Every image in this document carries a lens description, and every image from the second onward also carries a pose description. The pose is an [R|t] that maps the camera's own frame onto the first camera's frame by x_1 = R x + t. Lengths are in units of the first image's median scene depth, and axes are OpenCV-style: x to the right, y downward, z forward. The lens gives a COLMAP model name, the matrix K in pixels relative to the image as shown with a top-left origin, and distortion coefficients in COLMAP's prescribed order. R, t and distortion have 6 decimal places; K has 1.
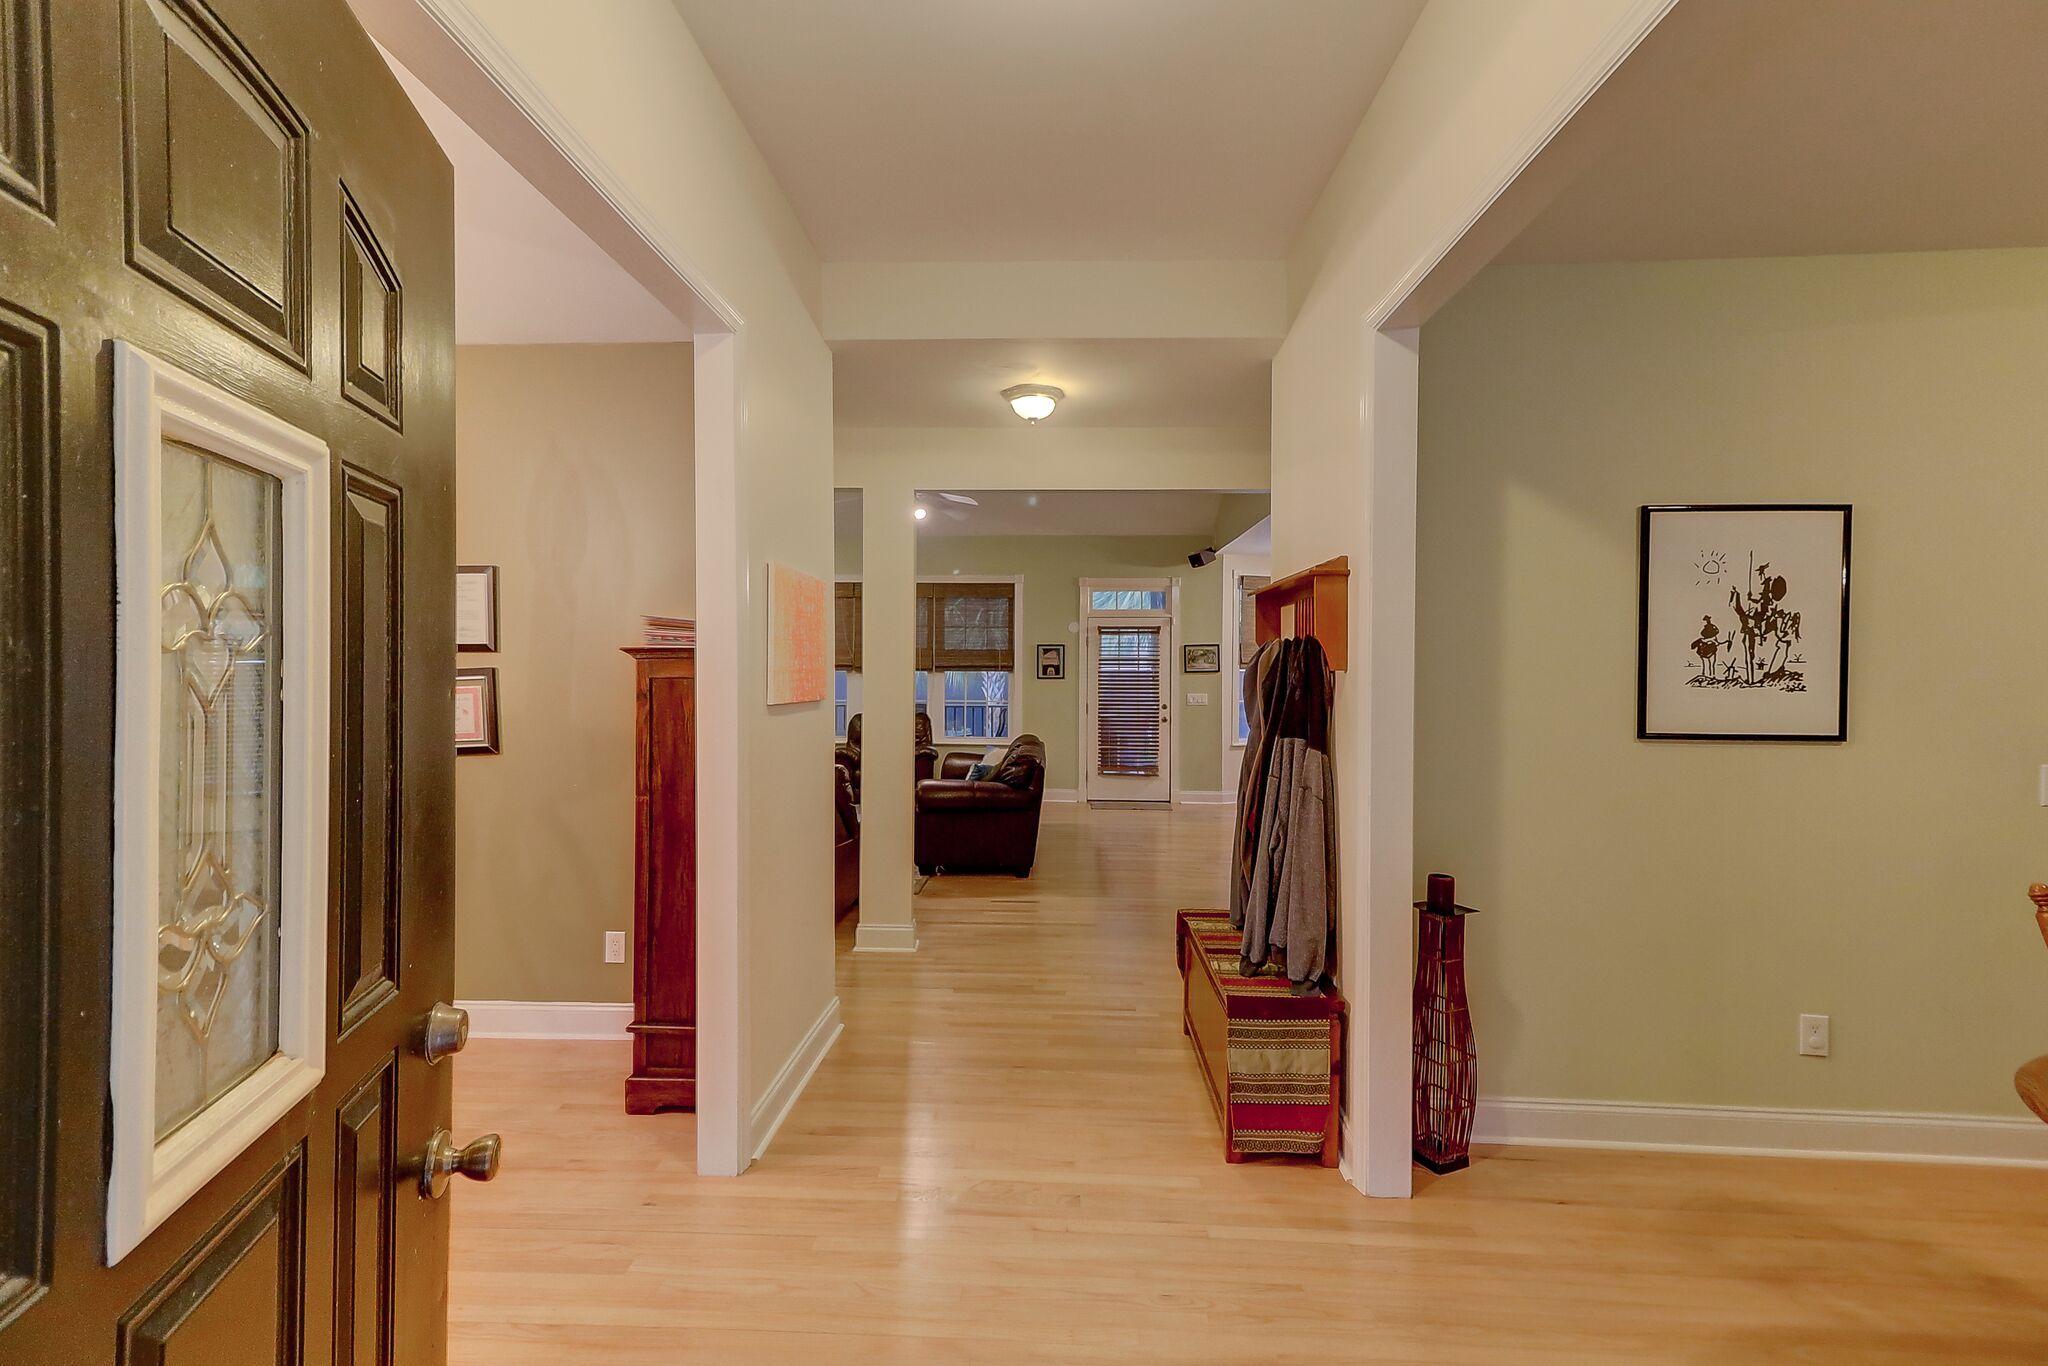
lens RADIAL K [[922.0, 0, 1020.4], [0, 922.0, 670.2], [0, 0, 1]] dist [0.024800, -0.000317]
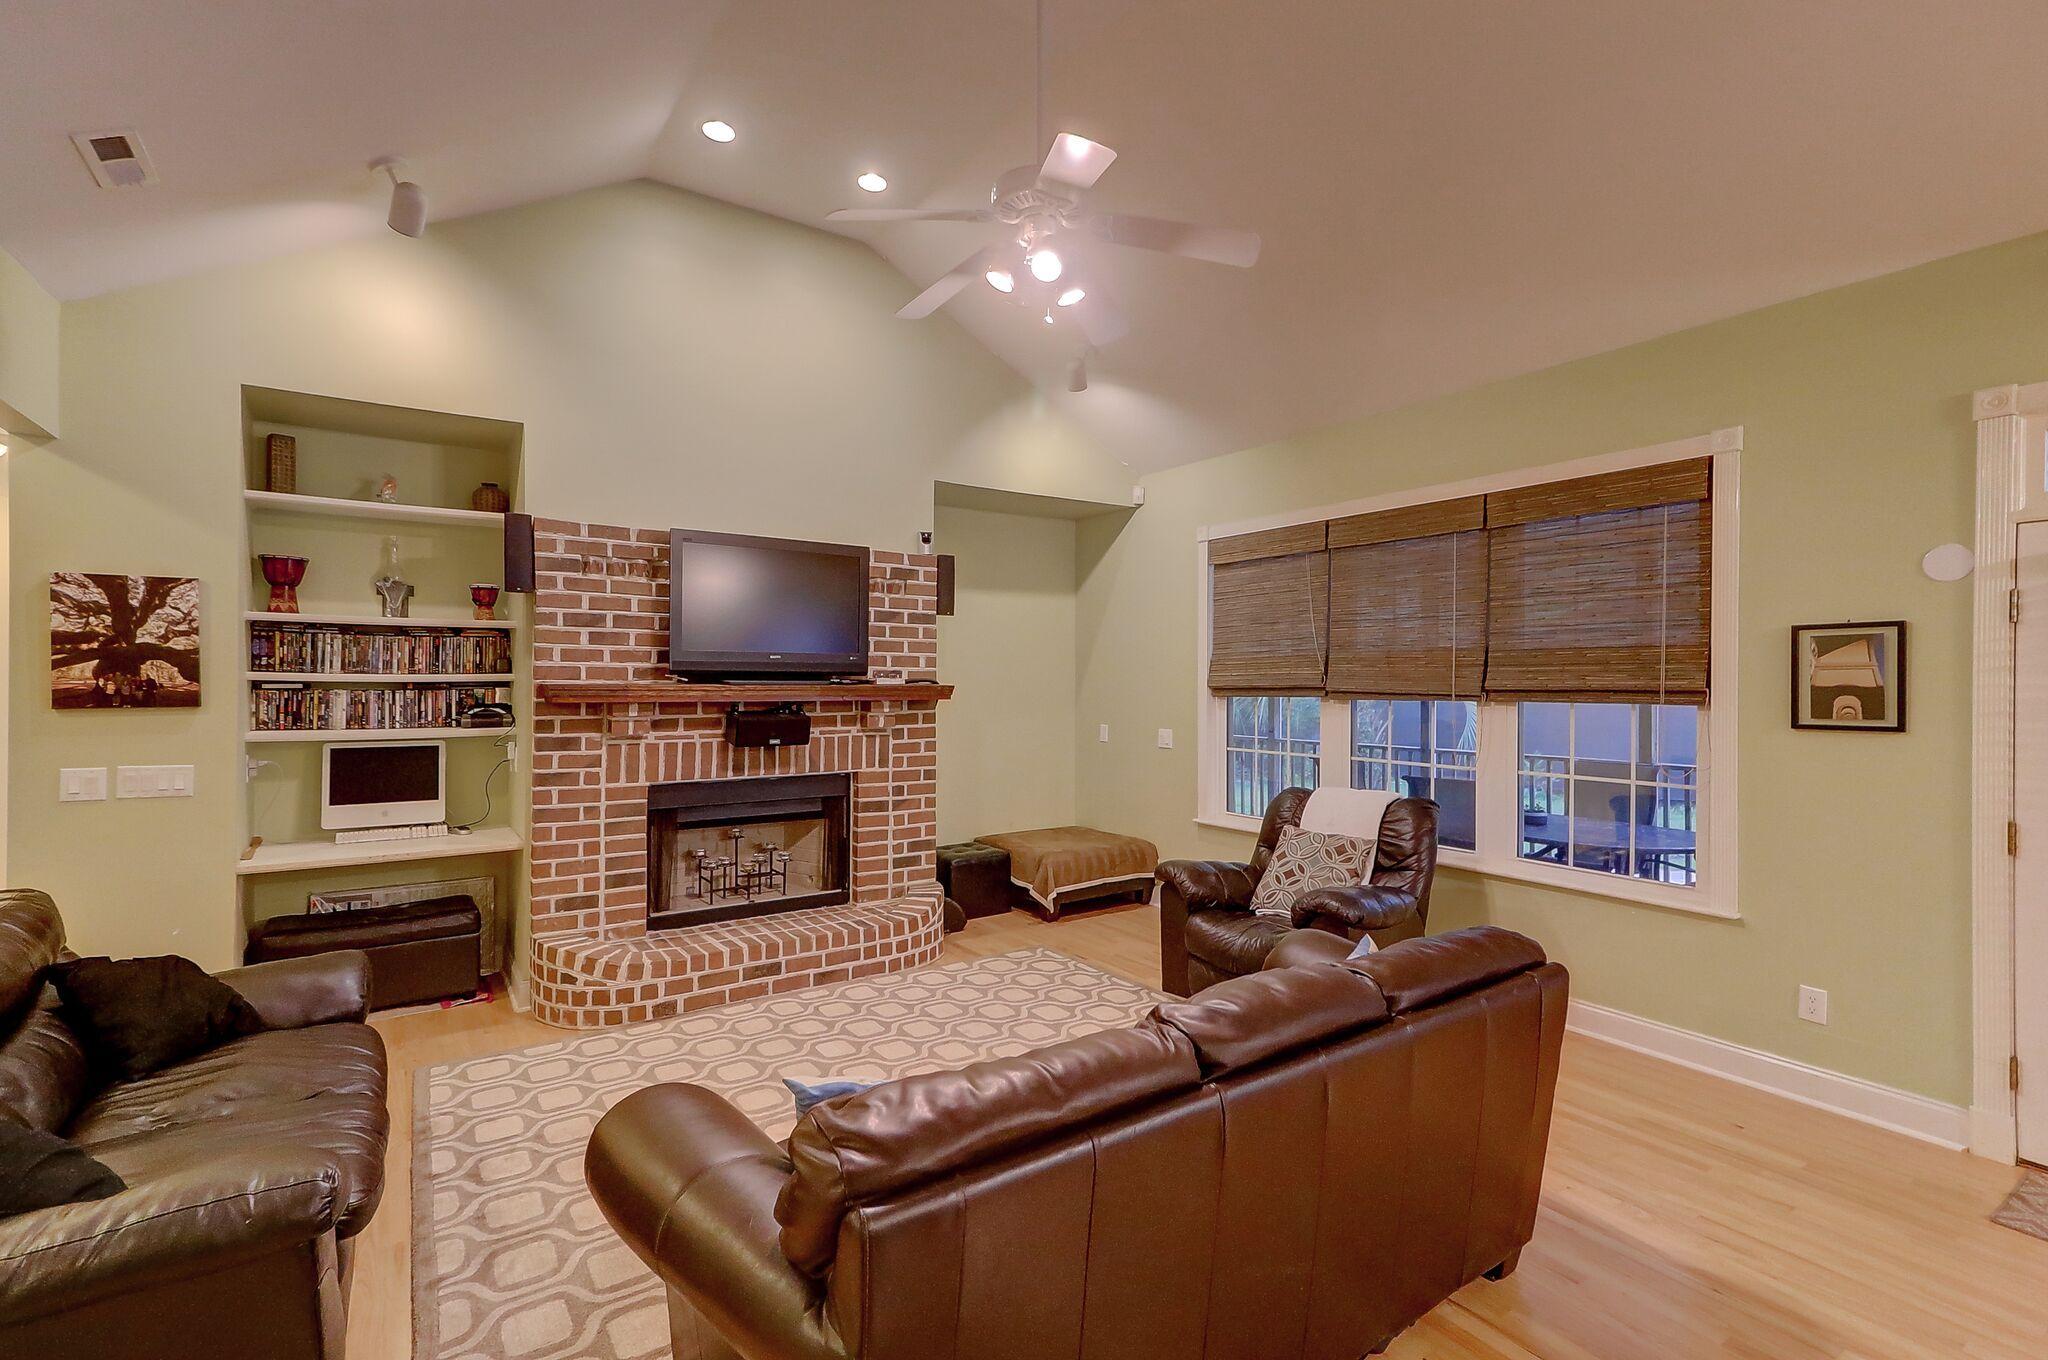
lens RADIAL K [[926.8, 0, 1011.4], [0, 926.8, 677.1], [0, 0, 1]] dist [0.024140, -0.000283]
pose [[0.599067, -0.004598, -0.800686, 0.443033], [-0.004019, 0.999954, -0.008749, -0.018675], [0.800689, 0.008459, 0.599021, 2.082684]]
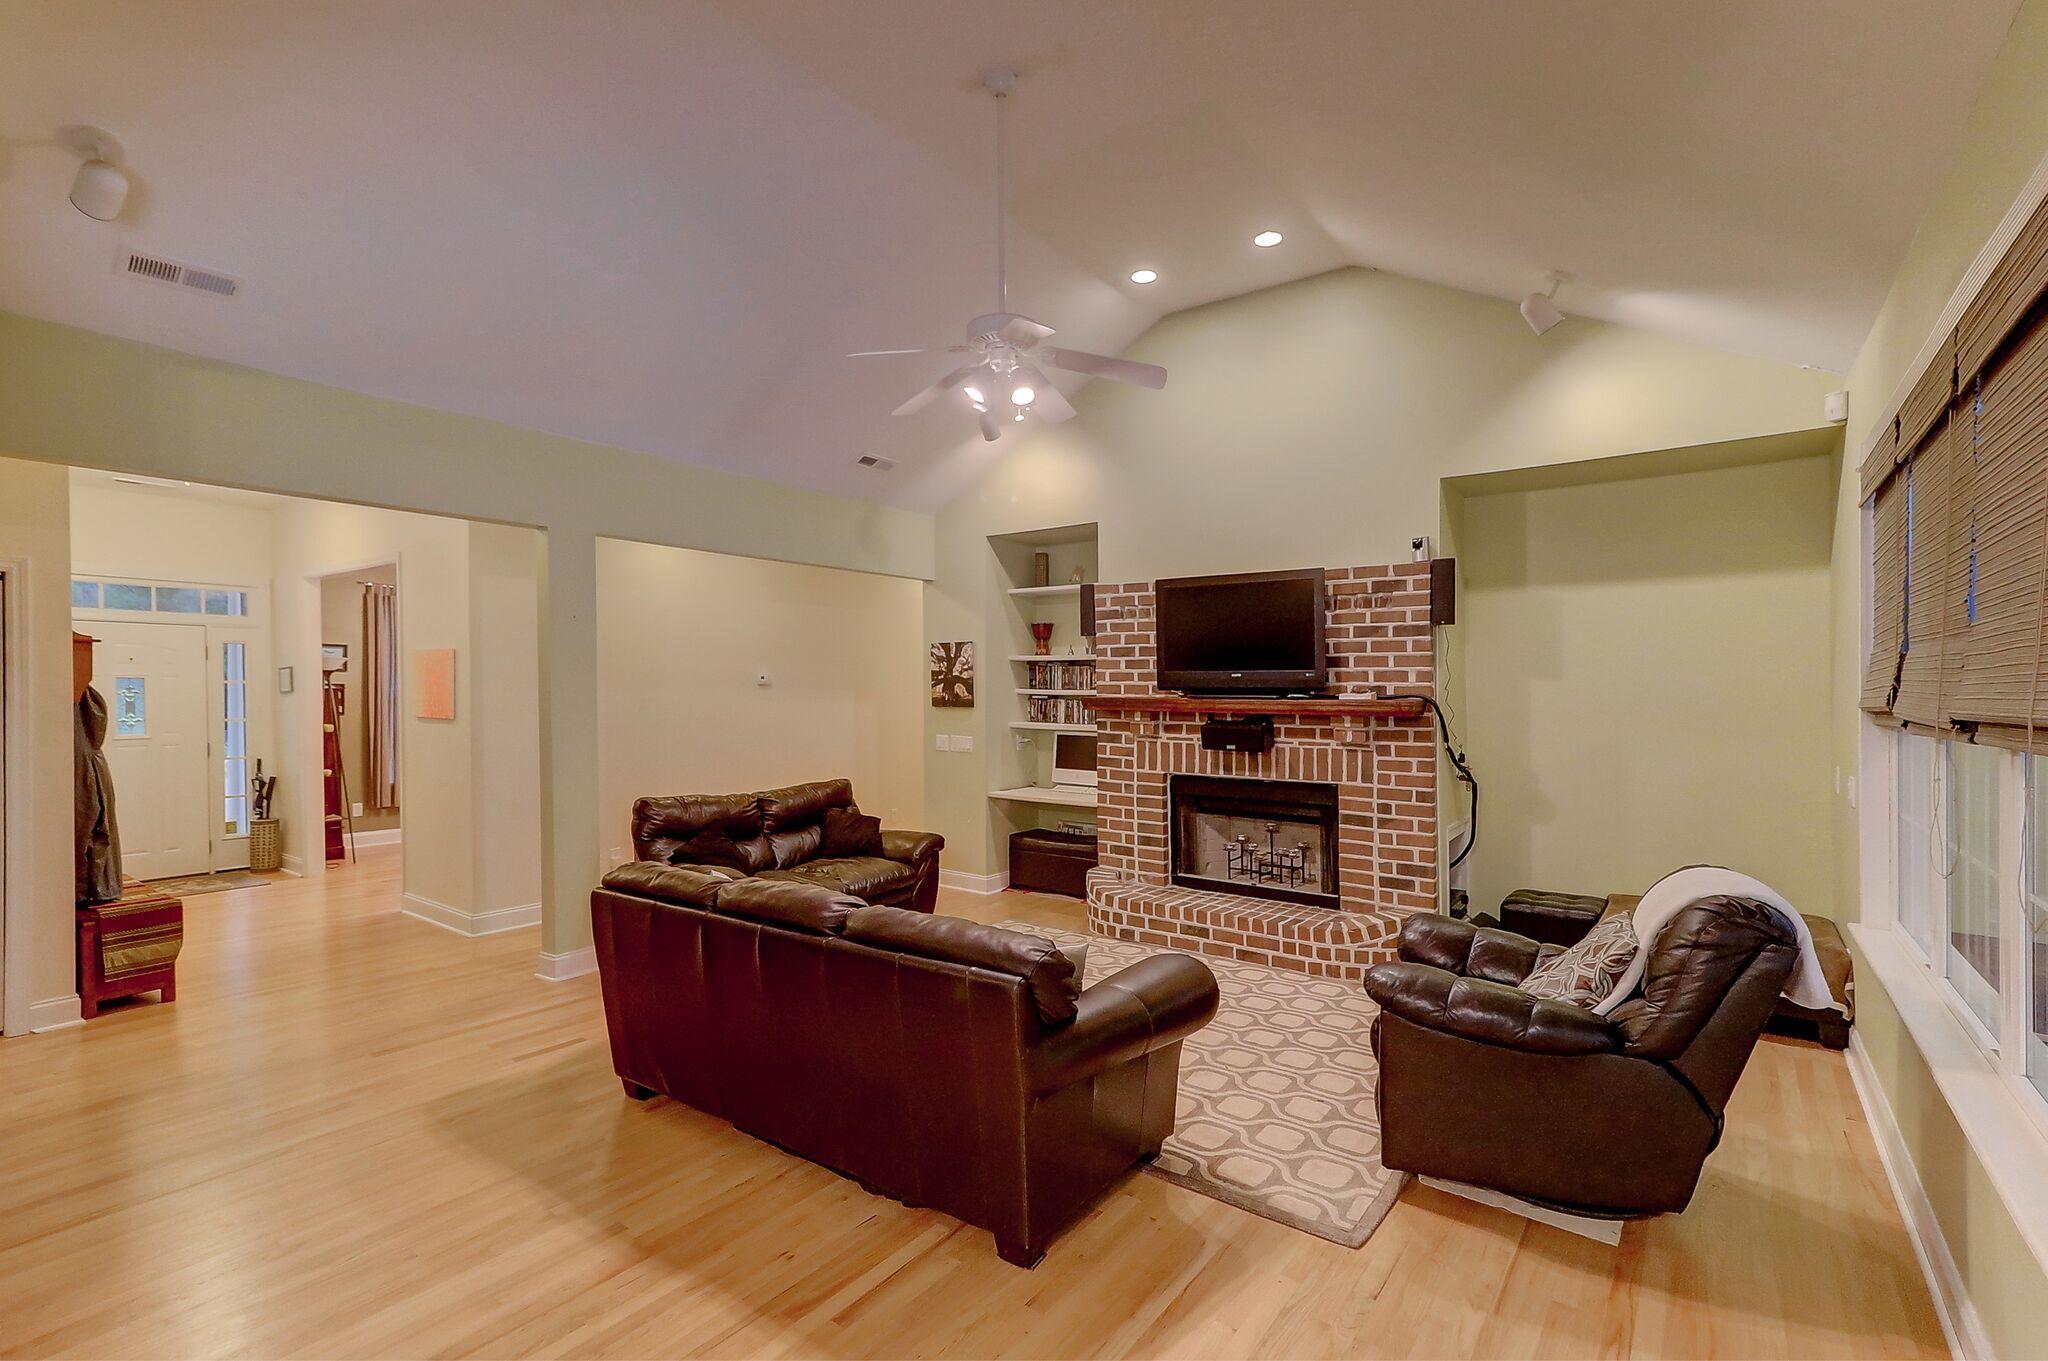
lens RADIAL K [[945.7, 0, 979.0], [0, 945.7, 676.6], [0, 0, 1]] dist [0.026108, 0.000050]
pose [[-0.566857, -0.017365, -0.823633, 0.821181], [-0.010087, 0.999849, -0.014138, -0.031331], [0.823754, 0.000294, -0.566947, 3.451966]]
